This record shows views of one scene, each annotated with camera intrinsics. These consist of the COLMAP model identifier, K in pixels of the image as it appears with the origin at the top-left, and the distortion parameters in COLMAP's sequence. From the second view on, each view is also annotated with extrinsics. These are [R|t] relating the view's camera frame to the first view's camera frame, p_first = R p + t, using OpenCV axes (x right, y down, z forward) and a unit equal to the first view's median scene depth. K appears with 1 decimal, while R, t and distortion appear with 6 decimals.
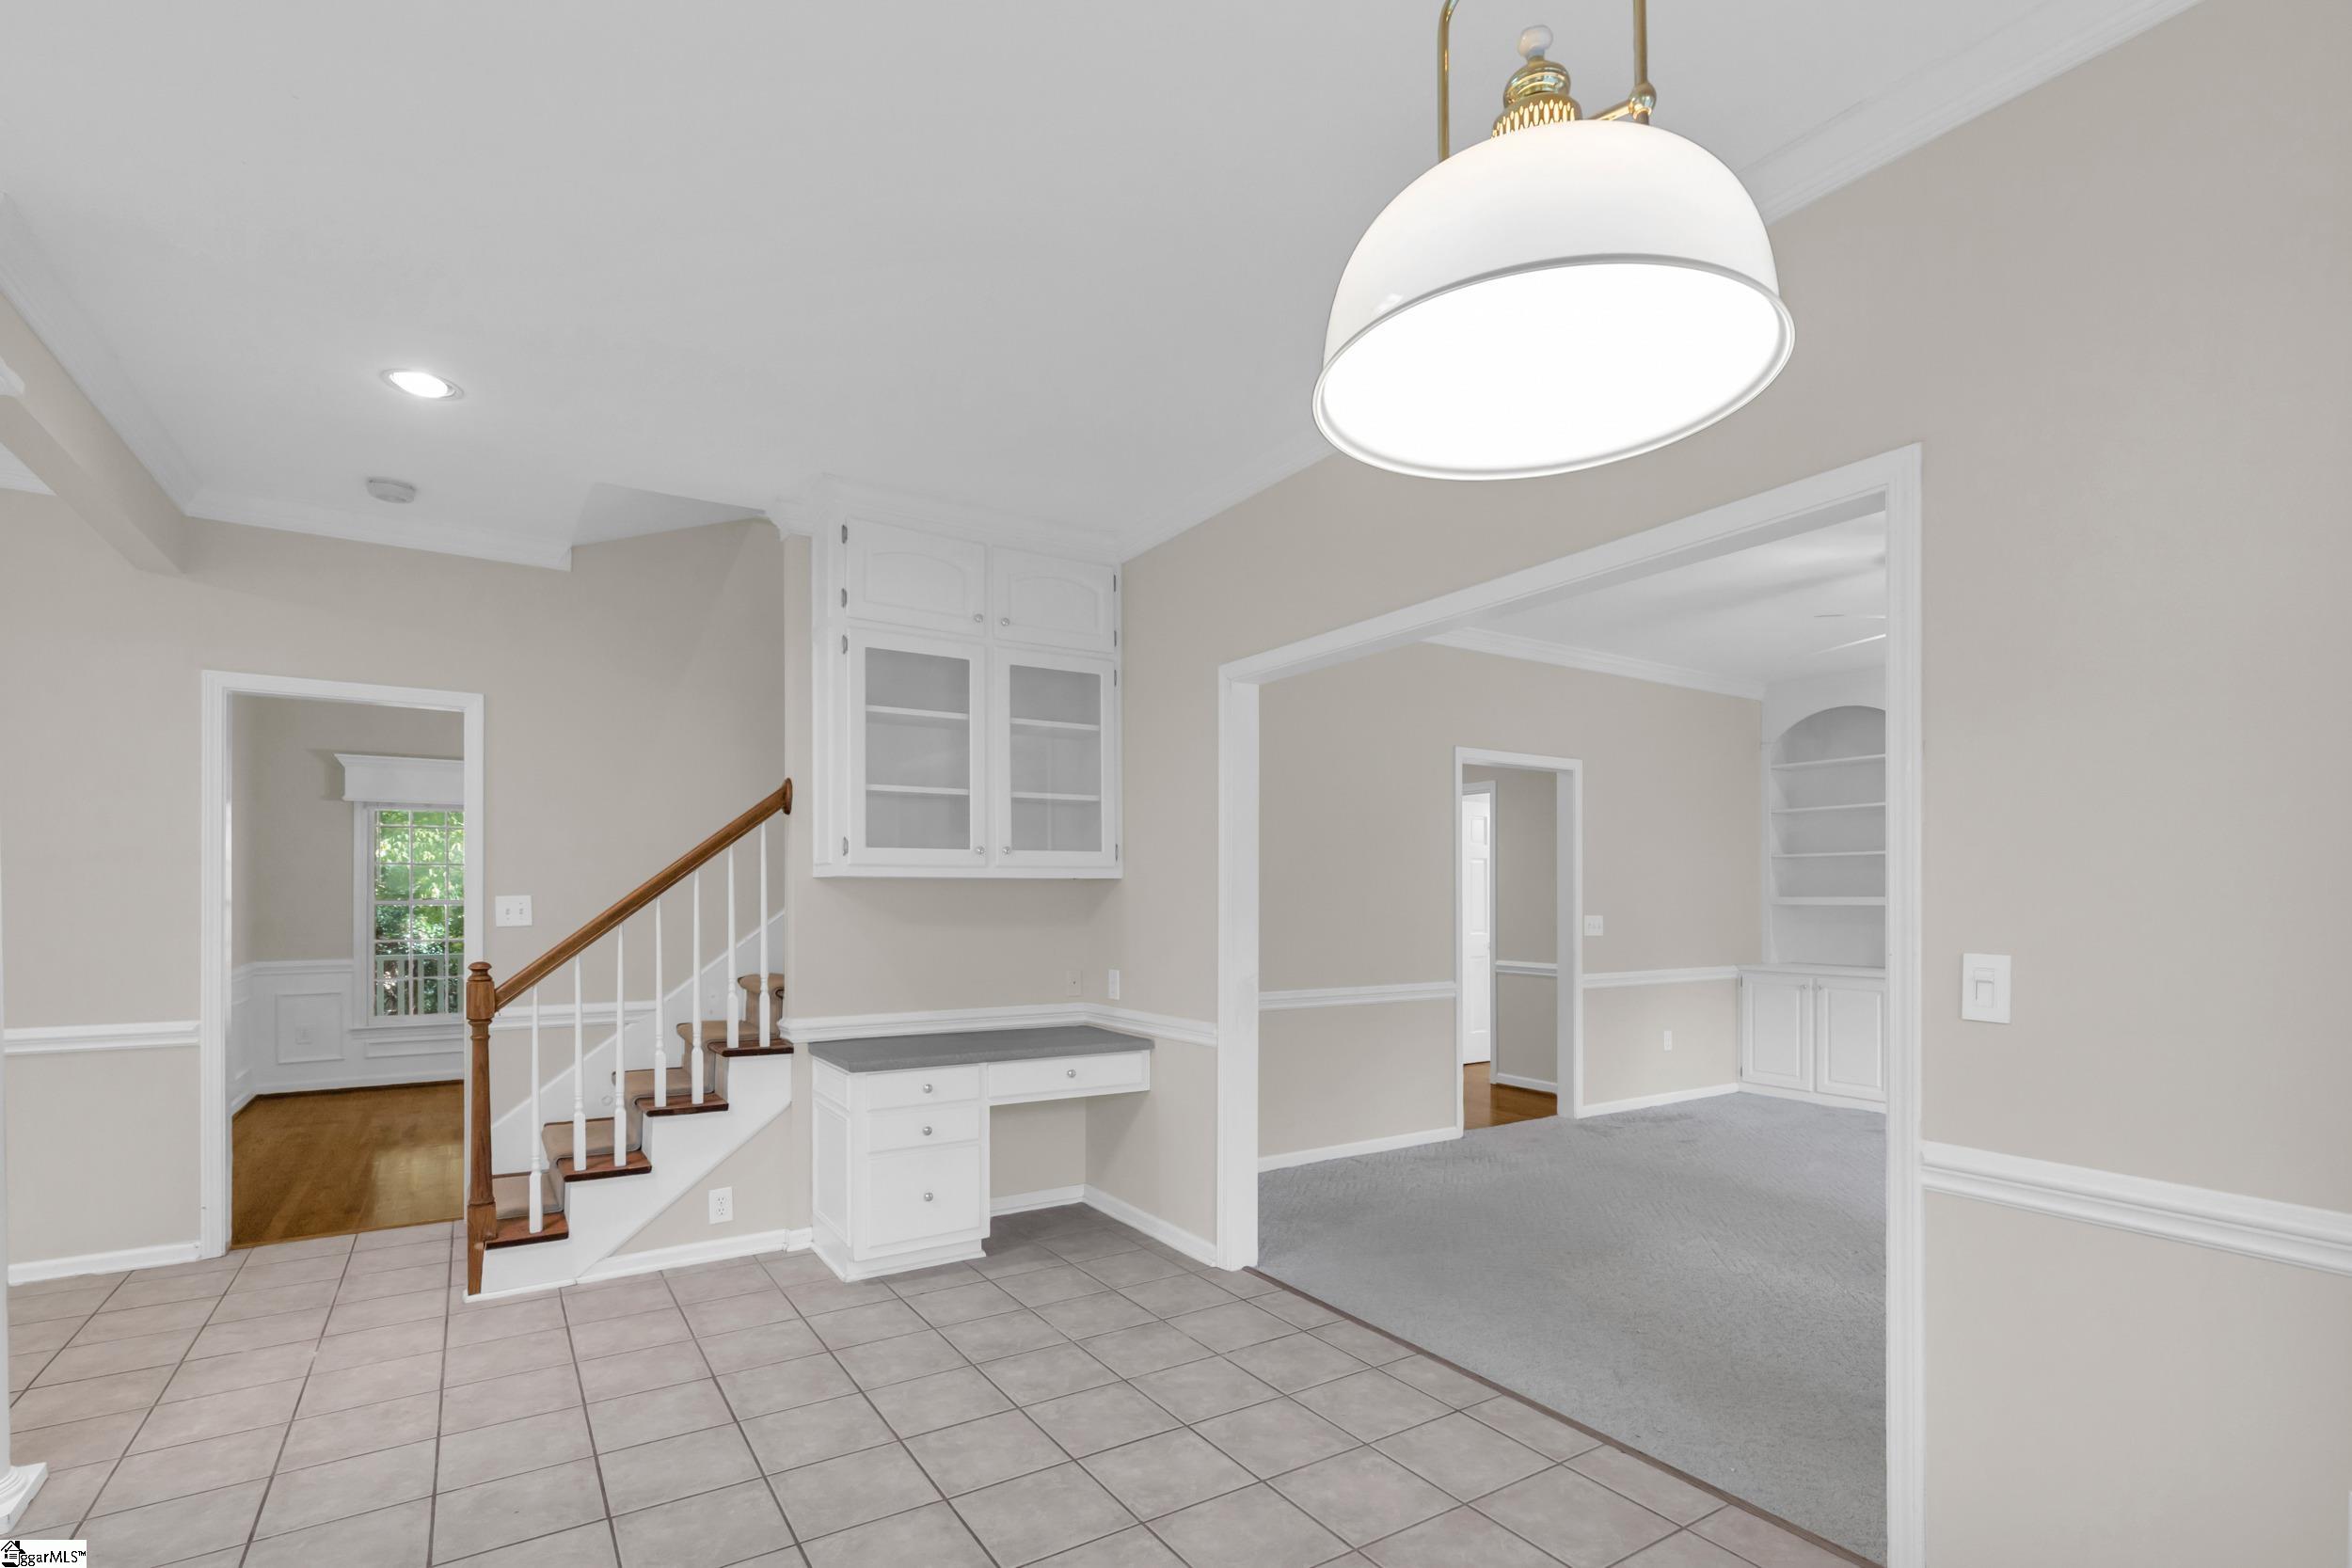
lens RADIAL K [[1122.7, 0, 1211.8], [0, 1122.7, 894.4], [0, 0, 1]] dist [0.000574, 0.000053]
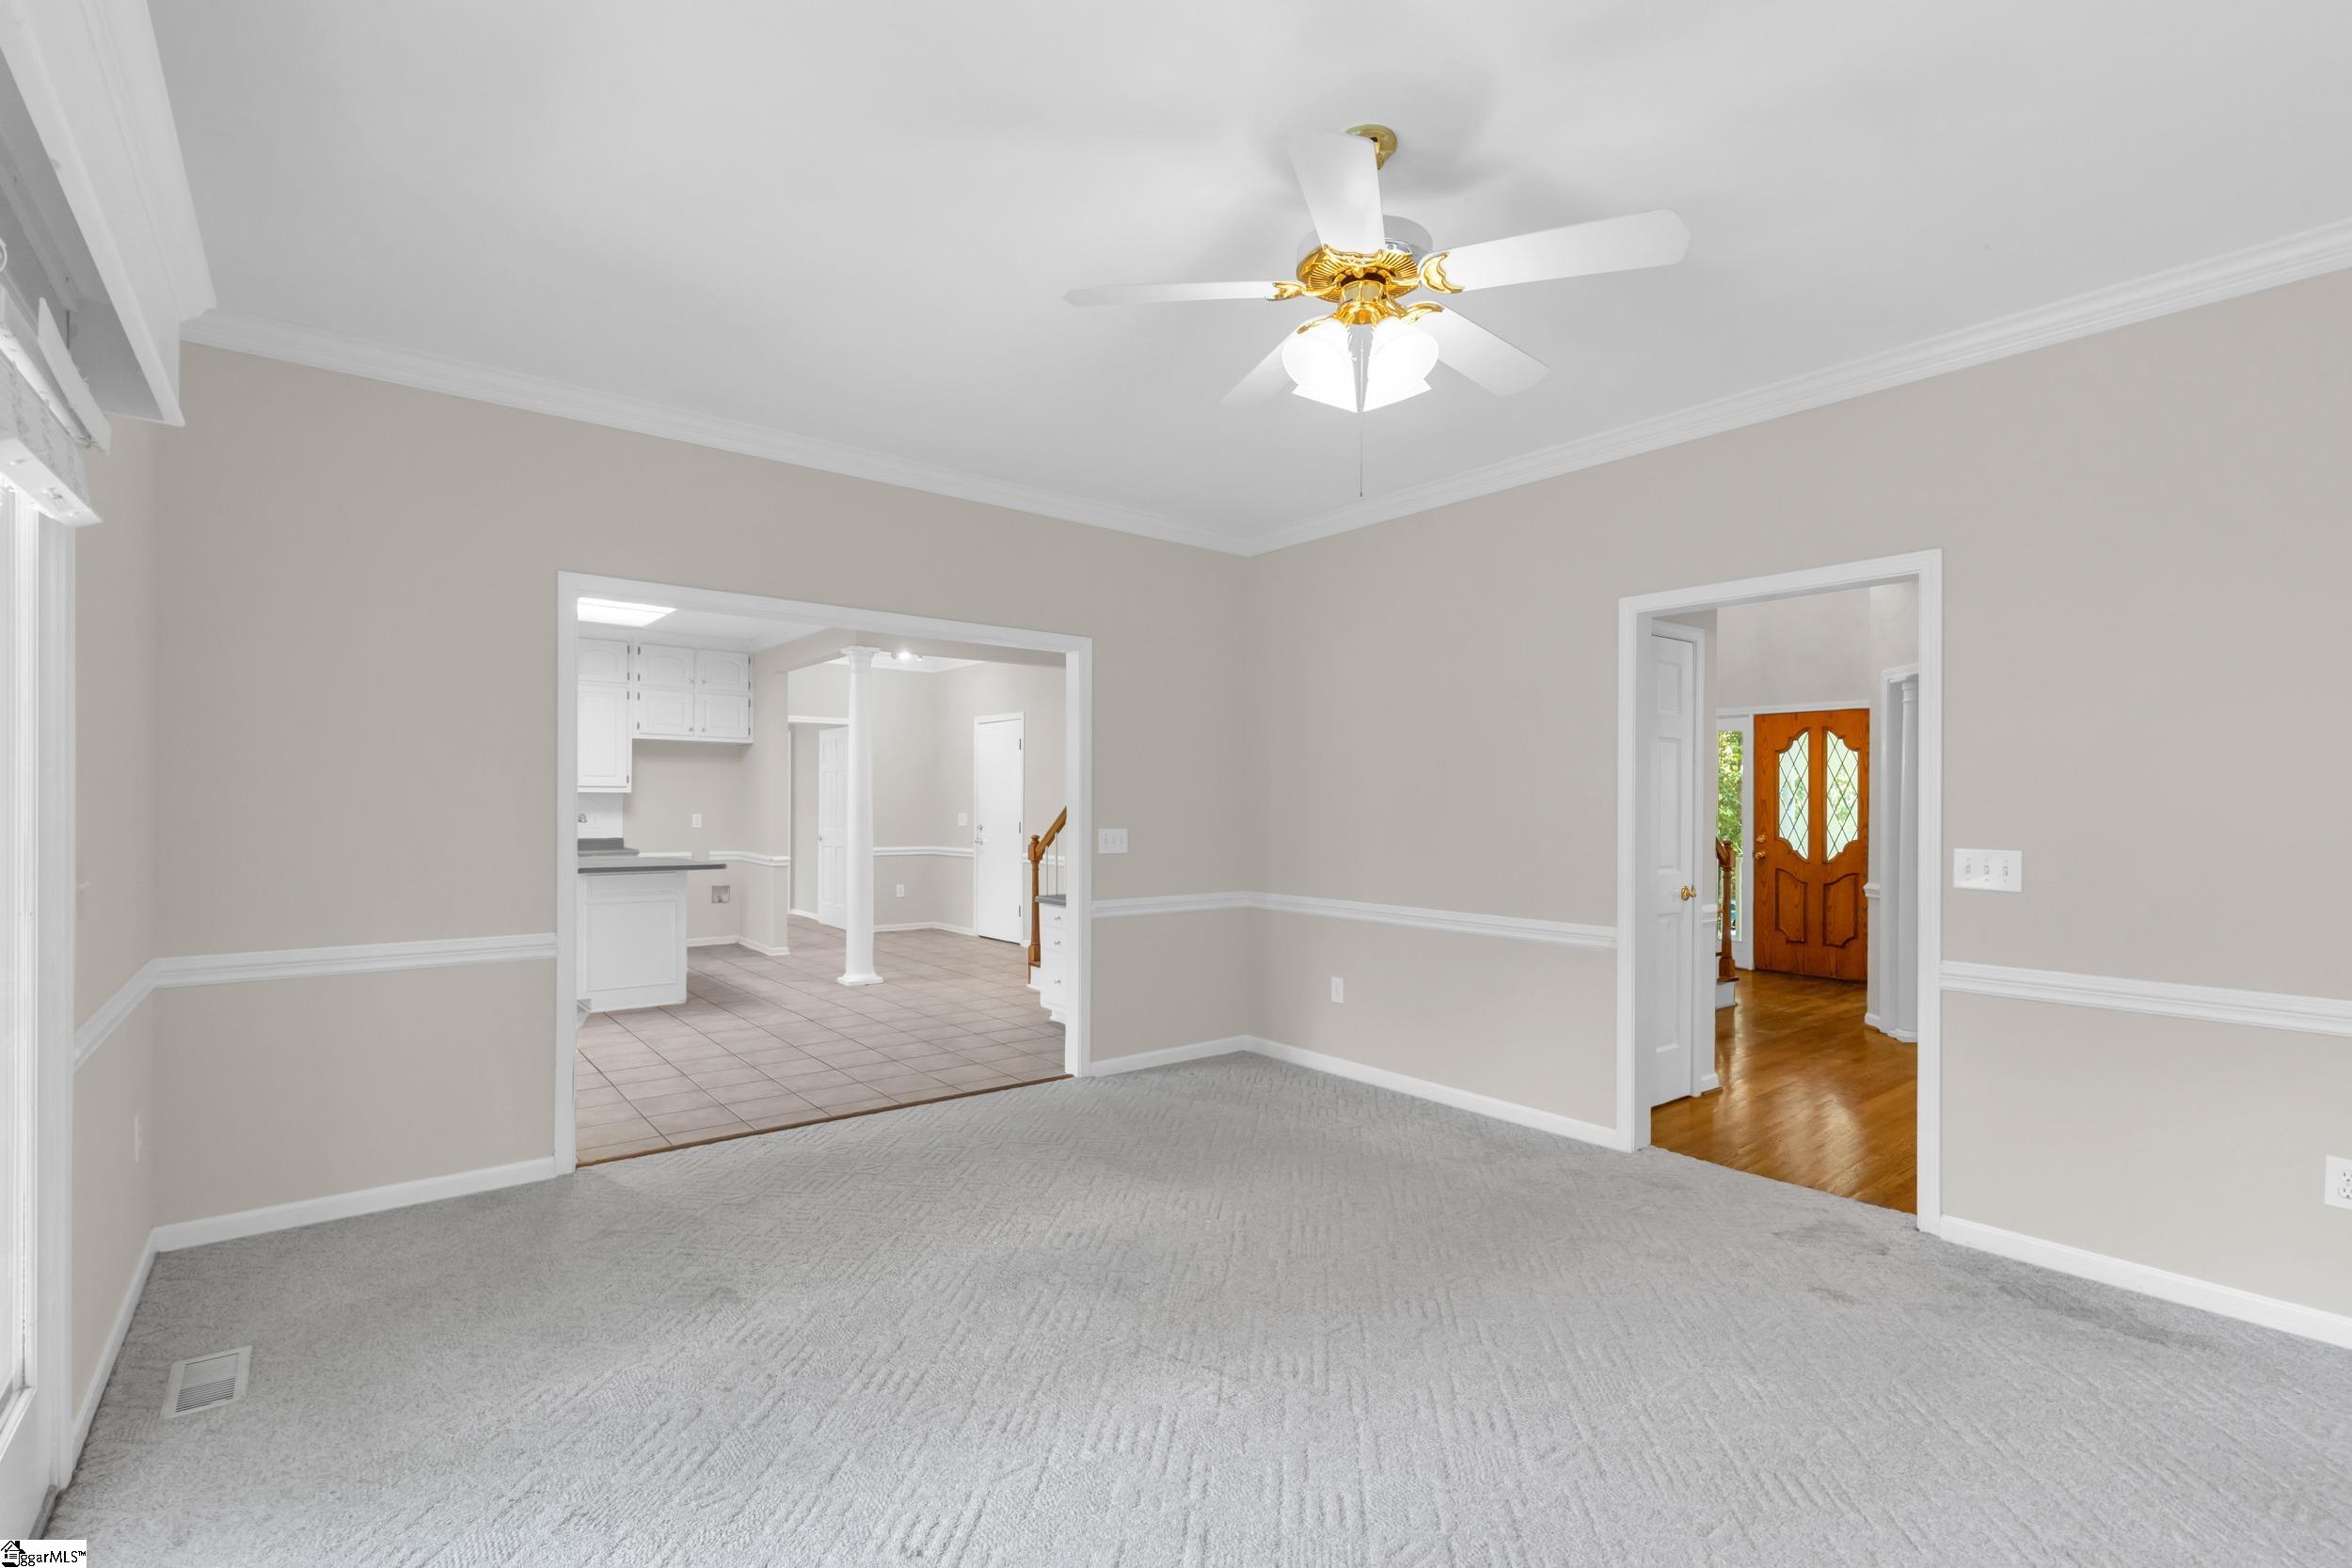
lens RADIAL K [[1072.6, 0, 1176.9], [0, 1072.6, 796.0], [0, 0, 1]] dist [0.001443, 0.000114]
pose [[0.077672, -0.010096, -0.996928, 0.965485], [-0.004015, 0.999937, -0.010440, 0.000530], [0.996971, 0.004814, 0.077627, 0.722873]]
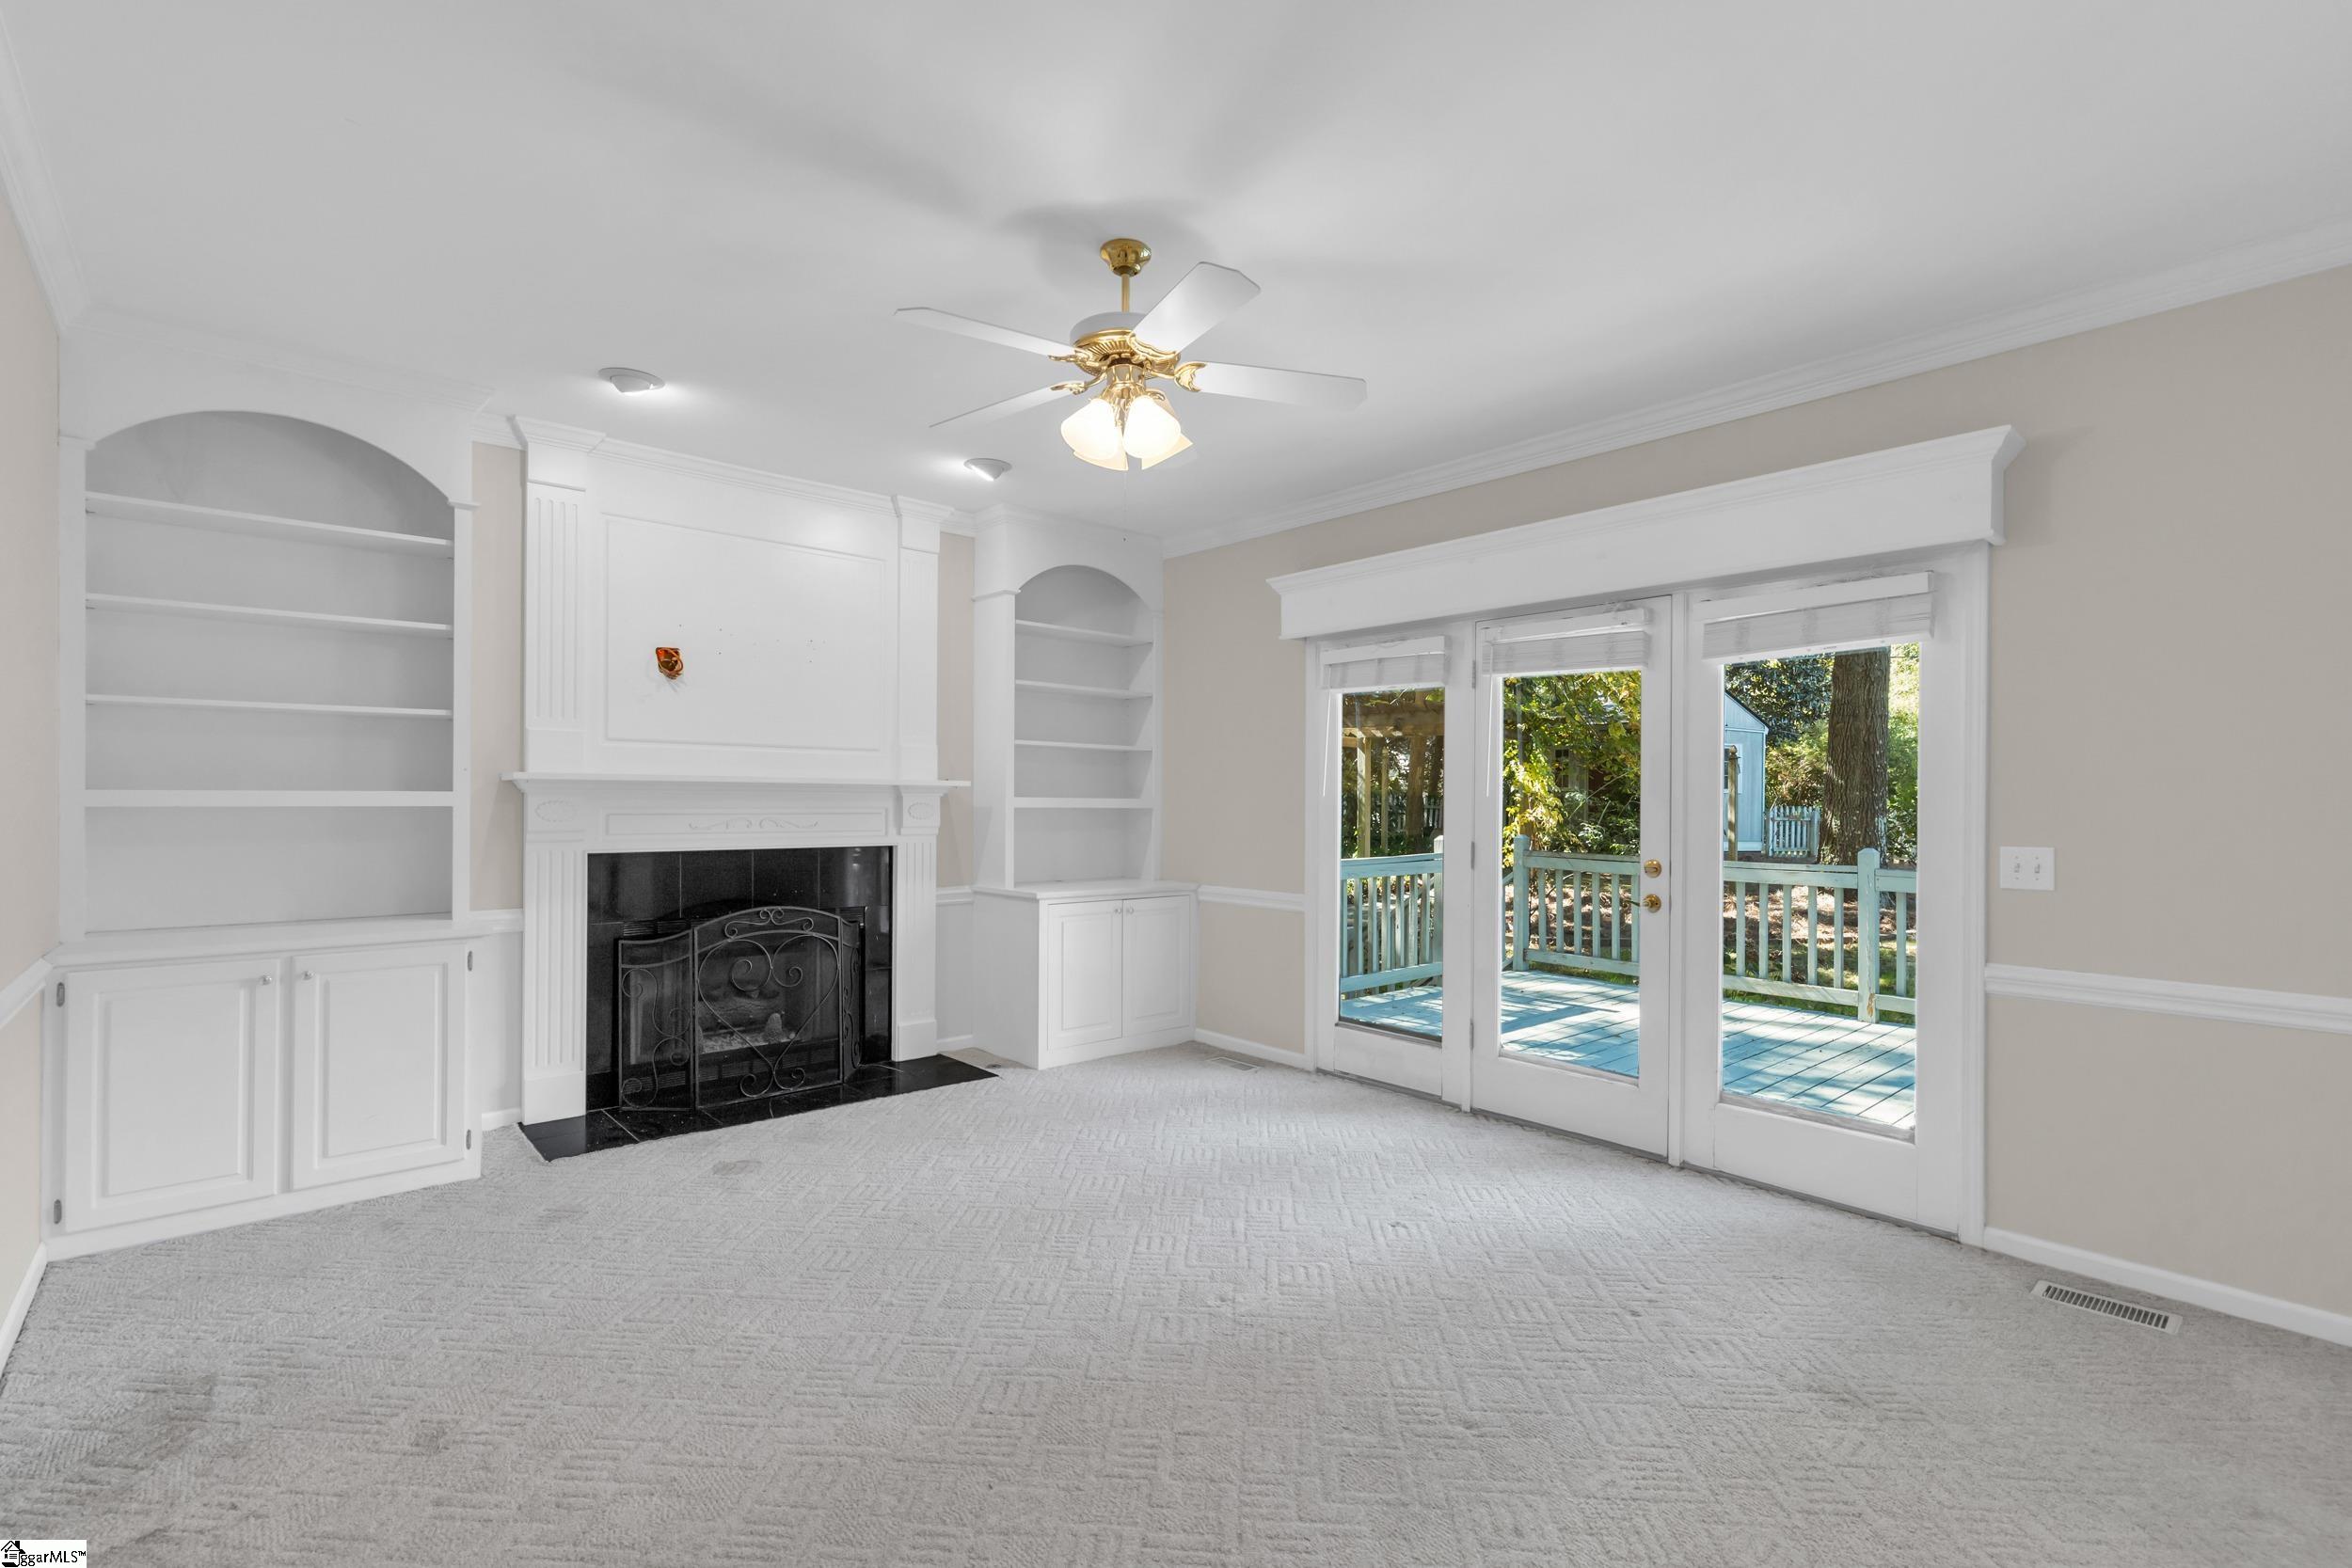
lens RADIAL K [[1072.6, 0, 1176.9], [0, 1072.6, 796.0], [0, 0, 1]] dist [0.001443, 0.000114]
pose [[-0.126408, -0.005647, 0.991962, 0.034222], [-0.010124, 0.999939, 0.004402, -0.002881], [-0.991927, -0.009486, -0.126457, 0.867823]]
